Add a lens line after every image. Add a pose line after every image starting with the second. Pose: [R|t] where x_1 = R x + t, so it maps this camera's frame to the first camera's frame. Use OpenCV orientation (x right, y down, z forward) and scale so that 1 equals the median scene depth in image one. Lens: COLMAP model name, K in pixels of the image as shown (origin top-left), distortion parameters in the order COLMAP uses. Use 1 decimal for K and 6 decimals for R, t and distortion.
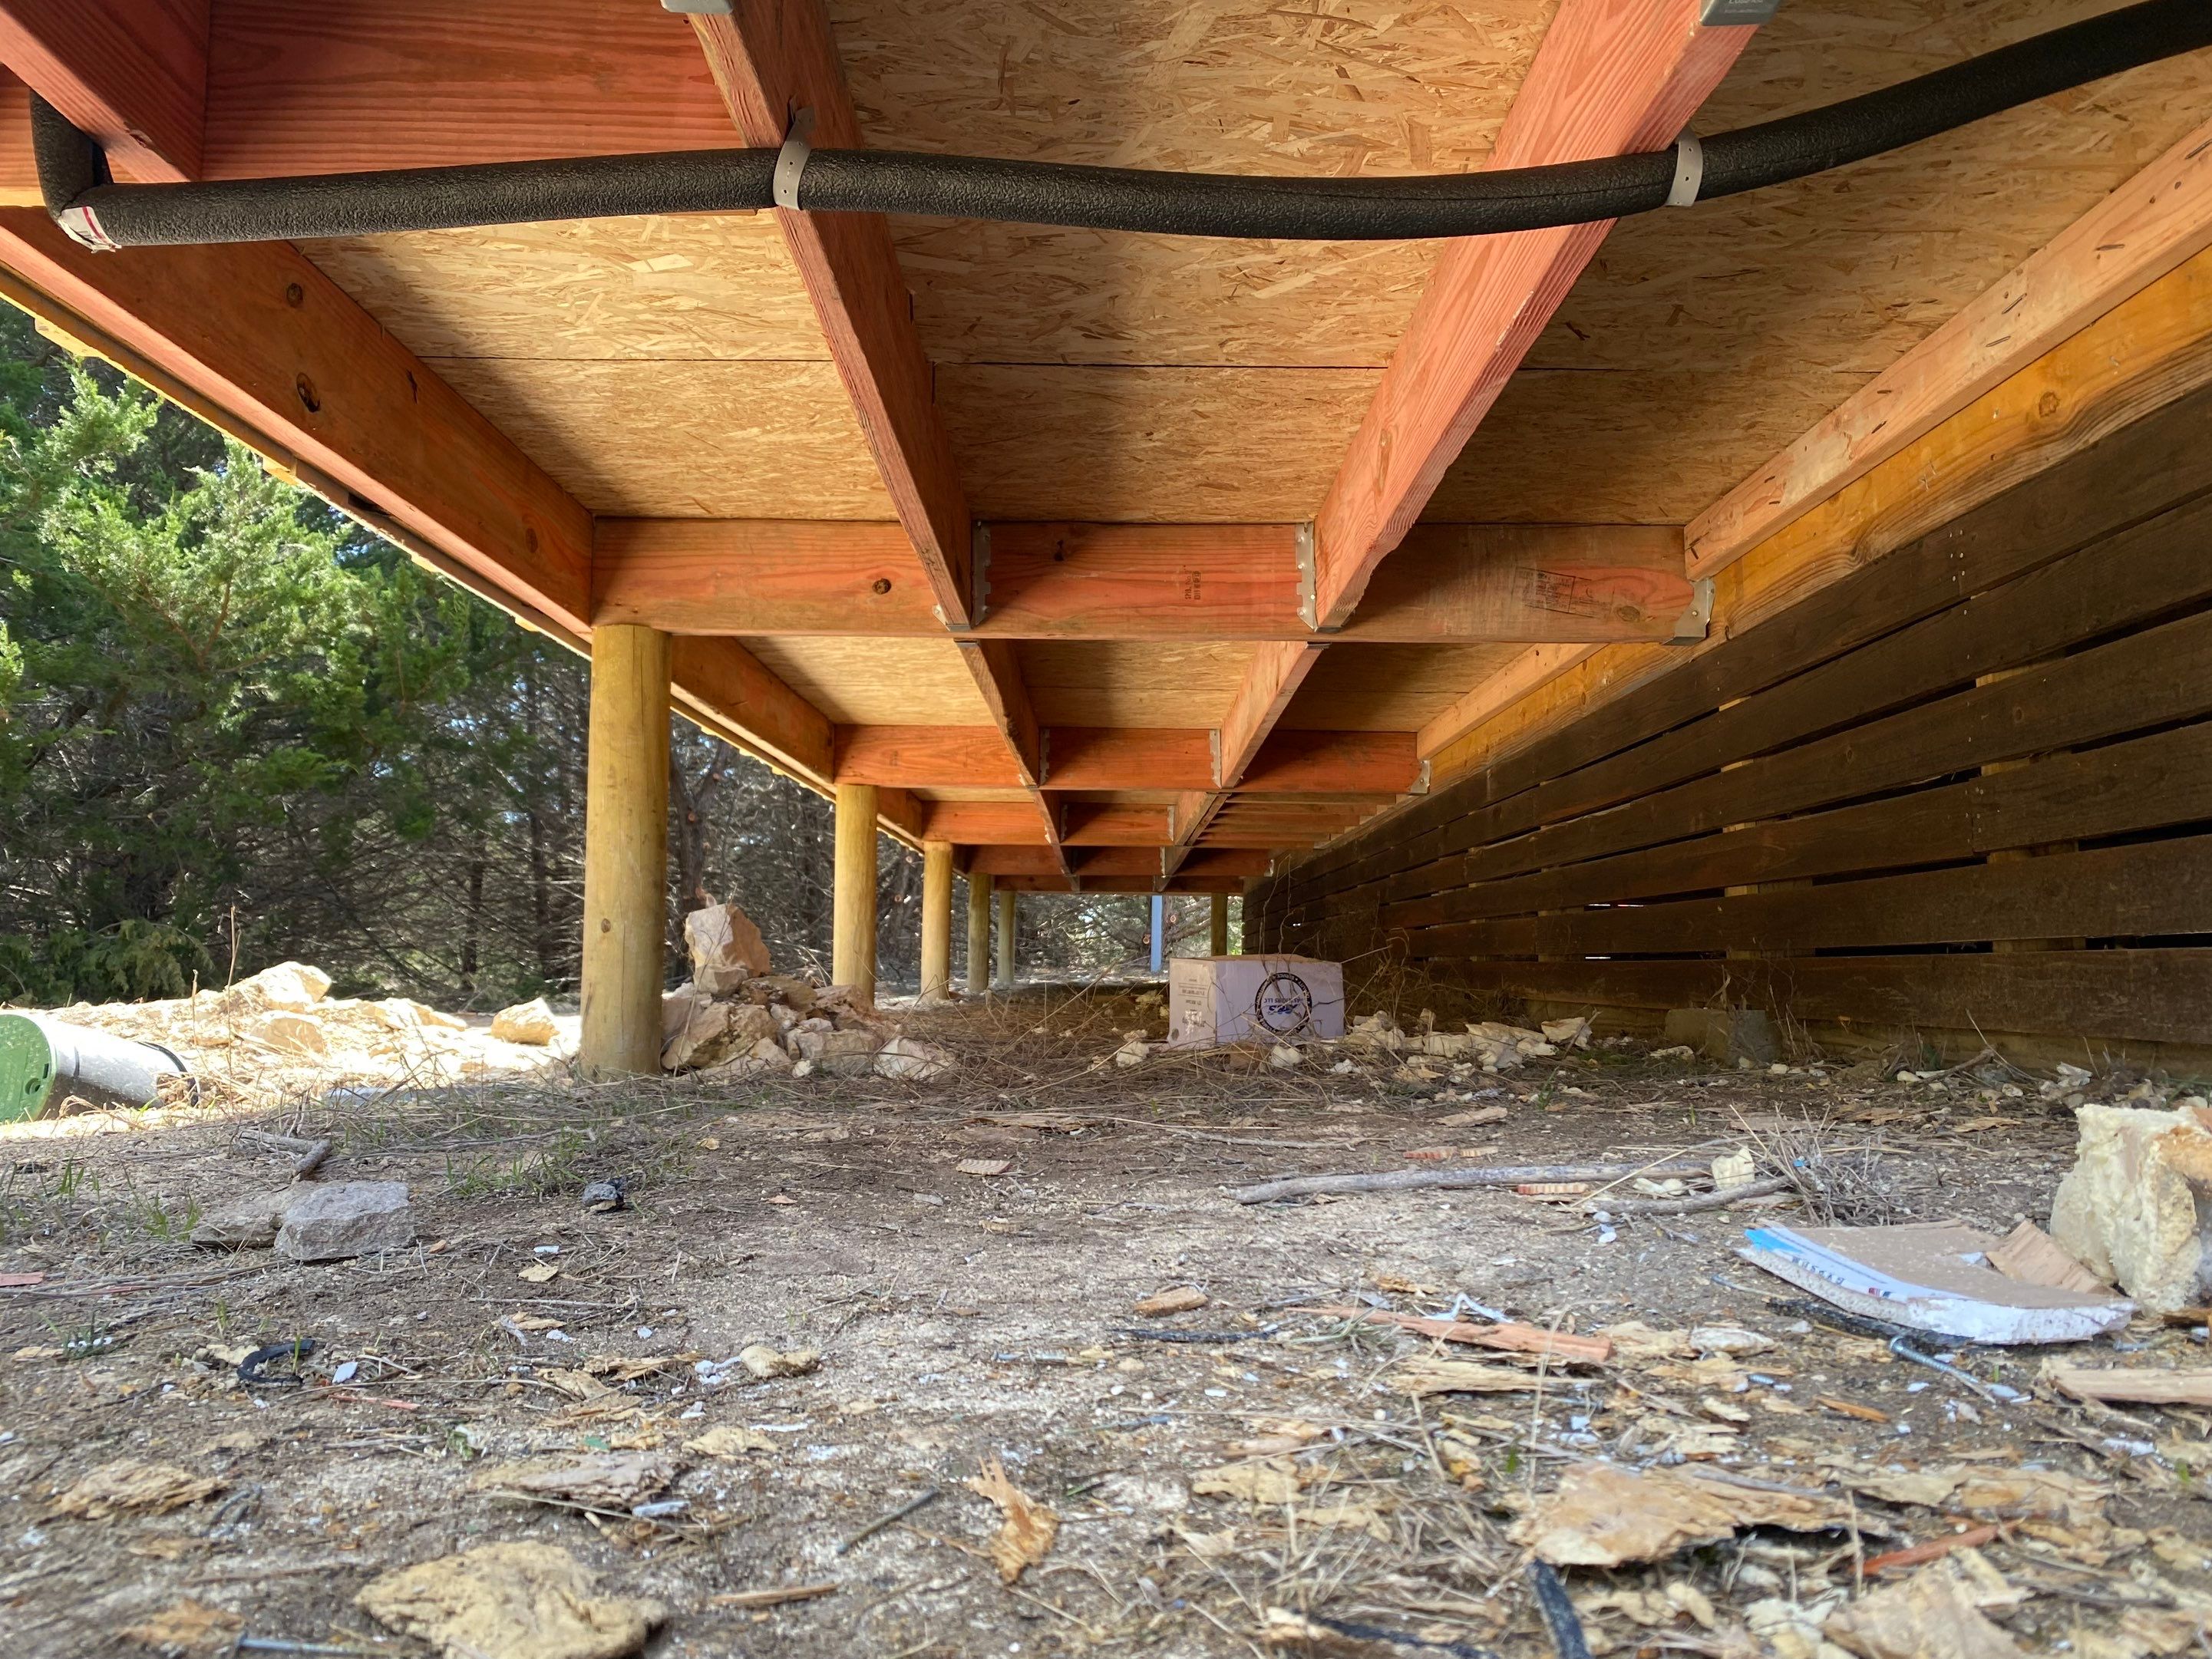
lens RADIAL K [[1714.6, 0, 1120.1], [0, 1714.6, 817.5], [0, 0, 1]] dist [0.015198, -0.013291]
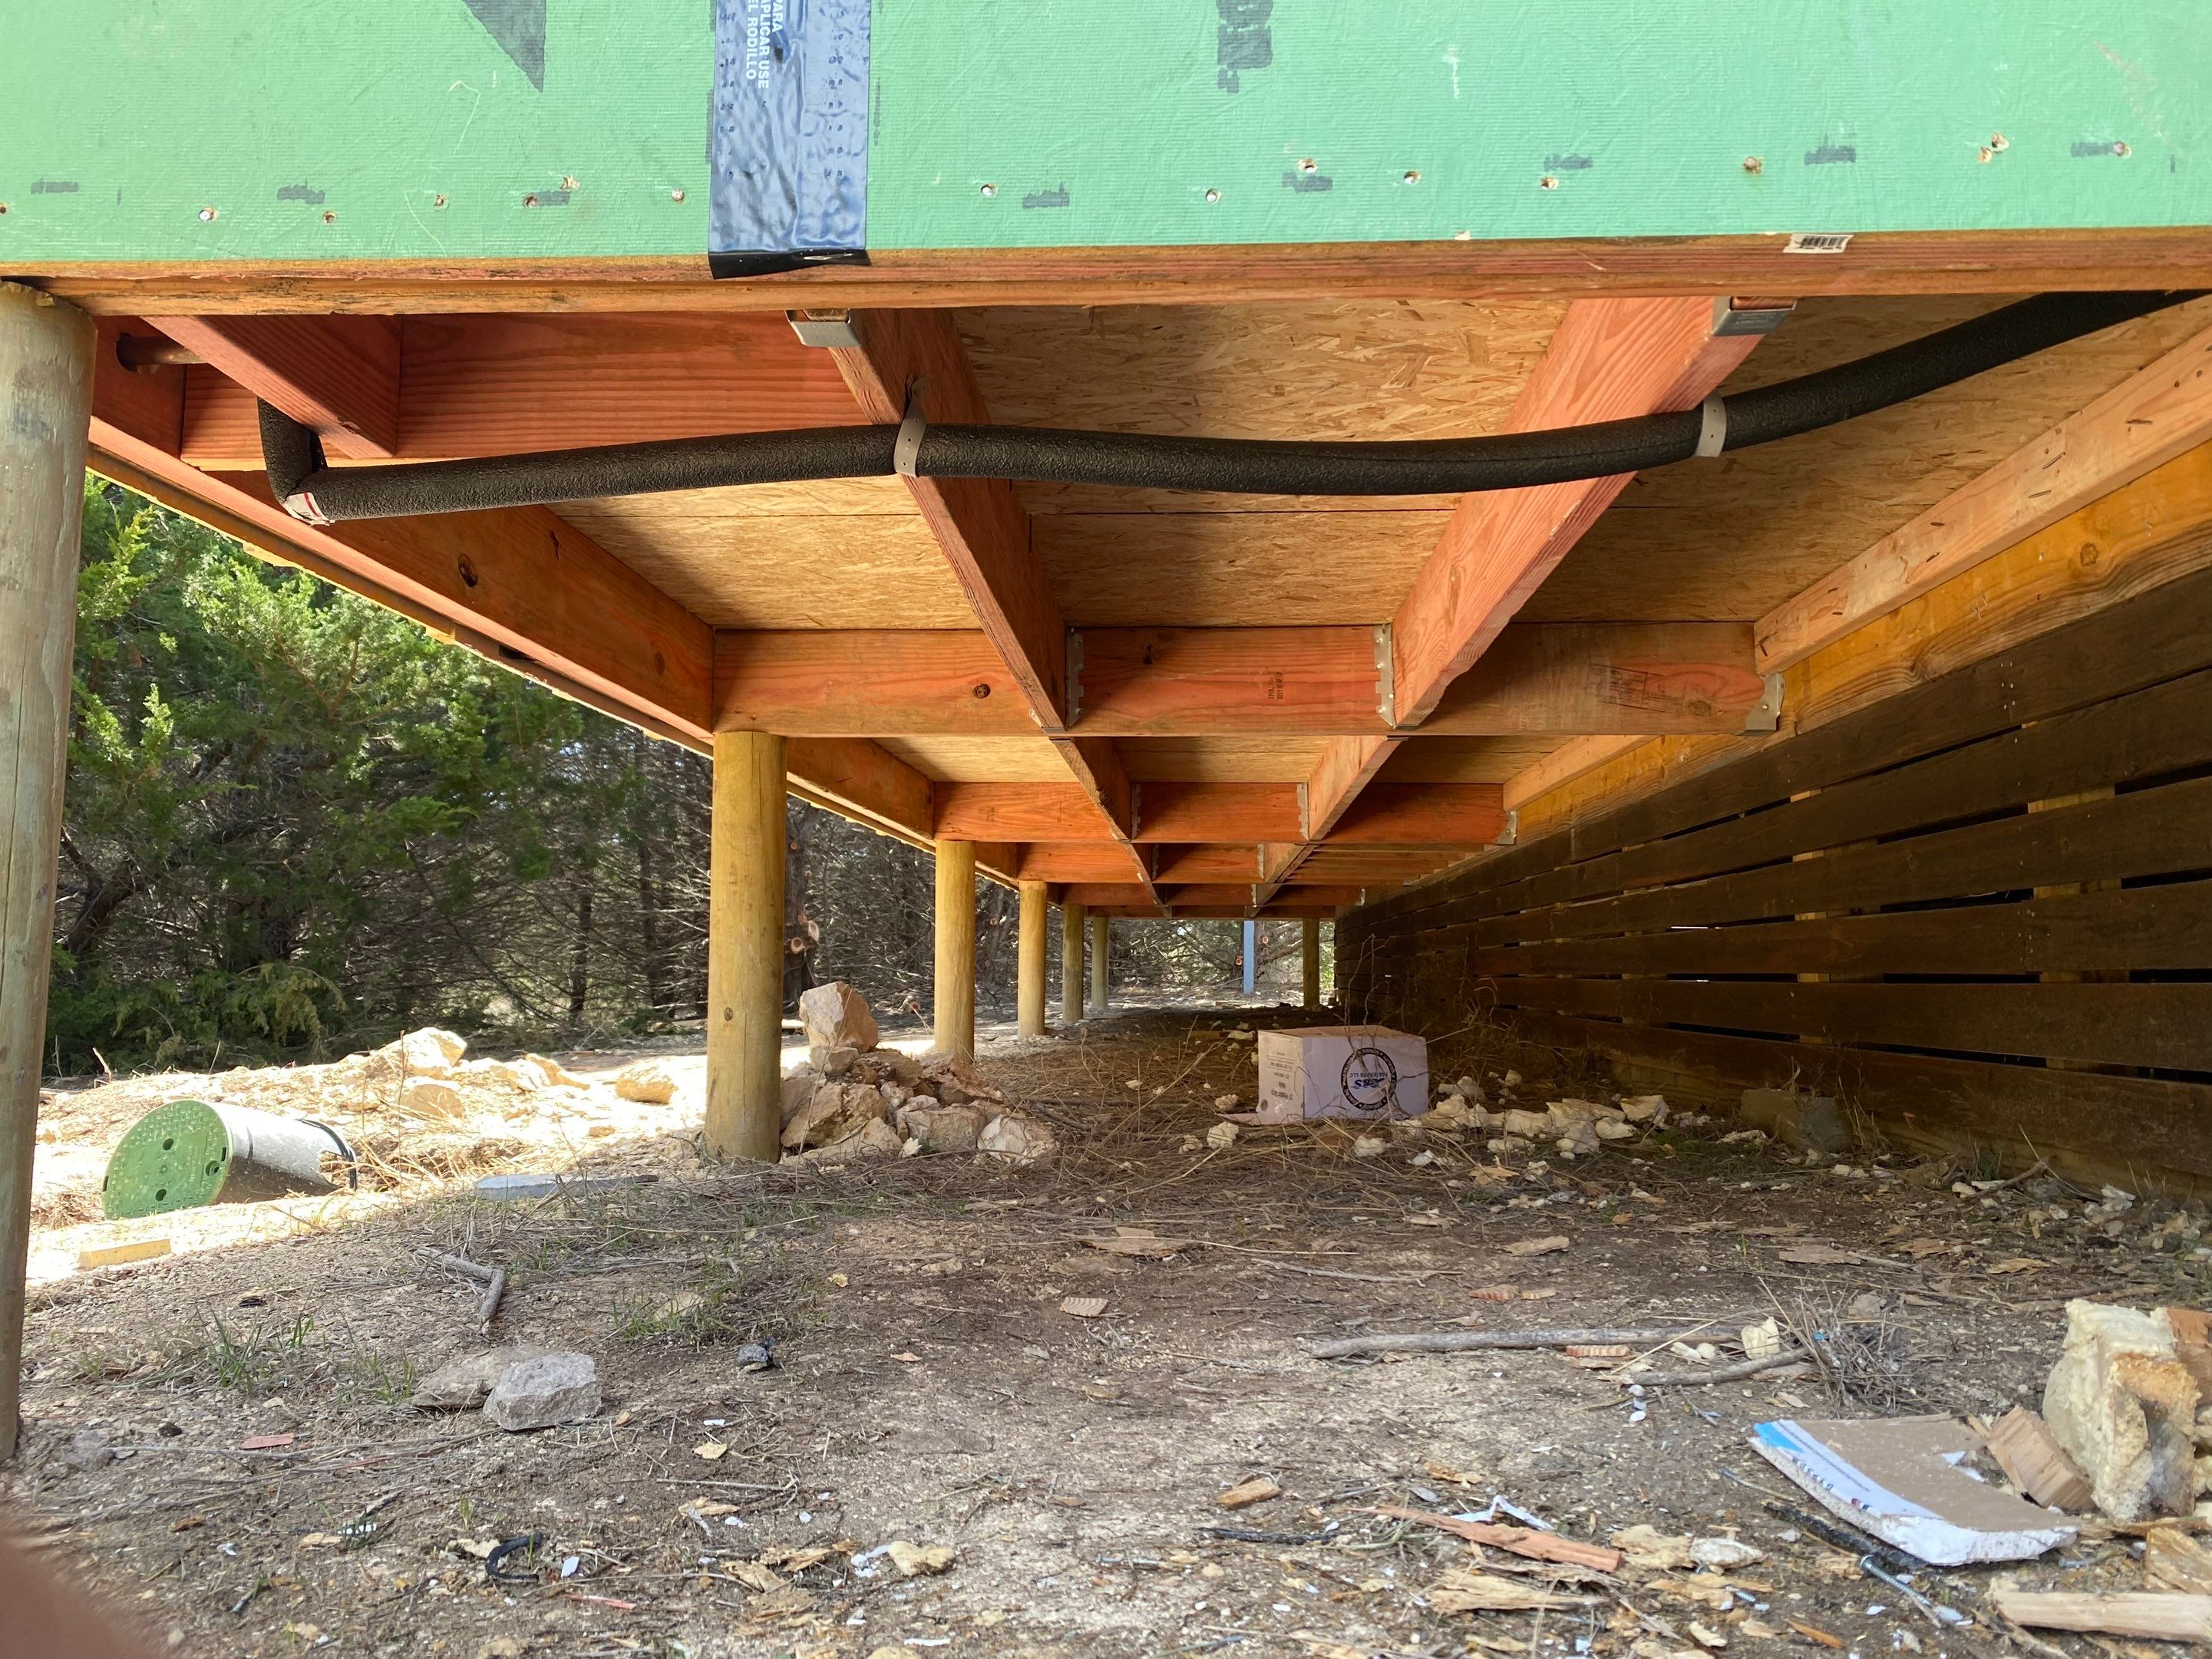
lens RADIAL K [[1714.6, 0, 1118.3], [0, 1714.6, 821.4], [0, 0, 1]] dist [0.015198, -0.013291]
pose [[0.998434, -0.009312, -0.055159, 0.004155], [0.009207, 0.999955, -0.002146, -0.072581], [0.055176, 0.001635, 0.998475, -0.072701]]
